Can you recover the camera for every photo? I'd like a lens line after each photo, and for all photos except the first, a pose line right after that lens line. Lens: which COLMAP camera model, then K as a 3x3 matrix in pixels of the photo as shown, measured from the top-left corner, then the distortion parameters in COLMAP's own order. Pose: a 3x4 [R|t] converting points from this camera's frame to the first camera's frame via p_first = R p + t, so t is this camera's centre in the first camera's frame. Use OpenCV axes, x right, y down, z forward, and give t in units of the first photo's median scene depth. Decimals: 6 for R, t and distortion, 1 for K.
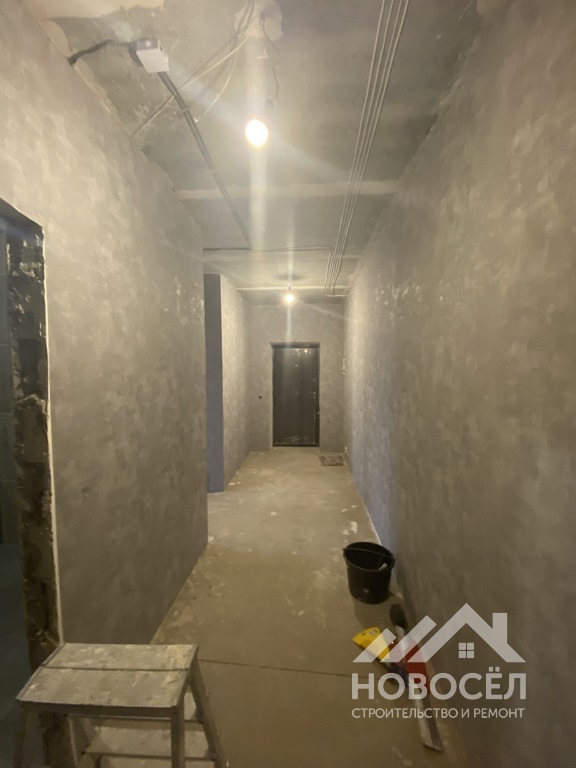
lens RADIAL K [[306.6, 0, 288.0], [0, 306.6, 384.0], [0, 0, 1]] dist [0.037733, -0.033037]
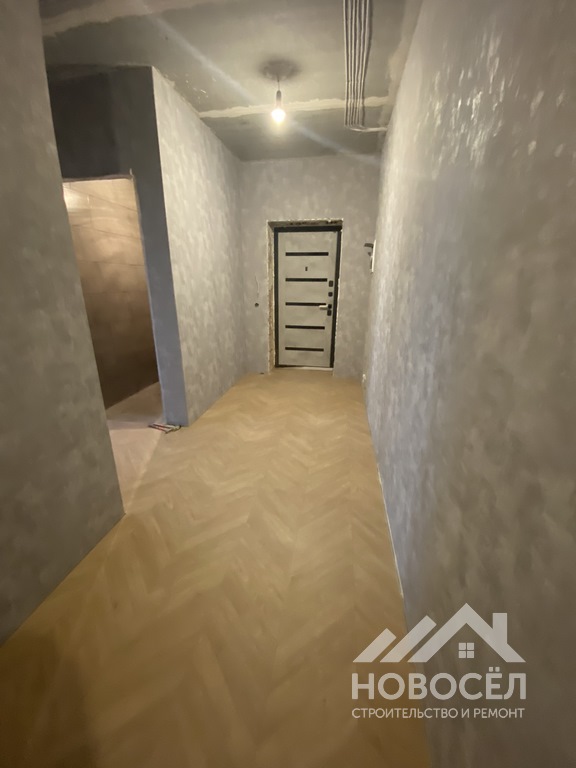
lens RADIAL K [[306.6, 0, 288.0], [0, 306.6, 384.0], [0, 0, 1]] dist [0.037733, -0.033037]
pose [[0.994418, 0.042583, -0.096542, 0.092155], [-0.015526, 0.964043, 0.265292, 0.040780], [0.104367, -0.262312, 0.959322, 0.312845]]
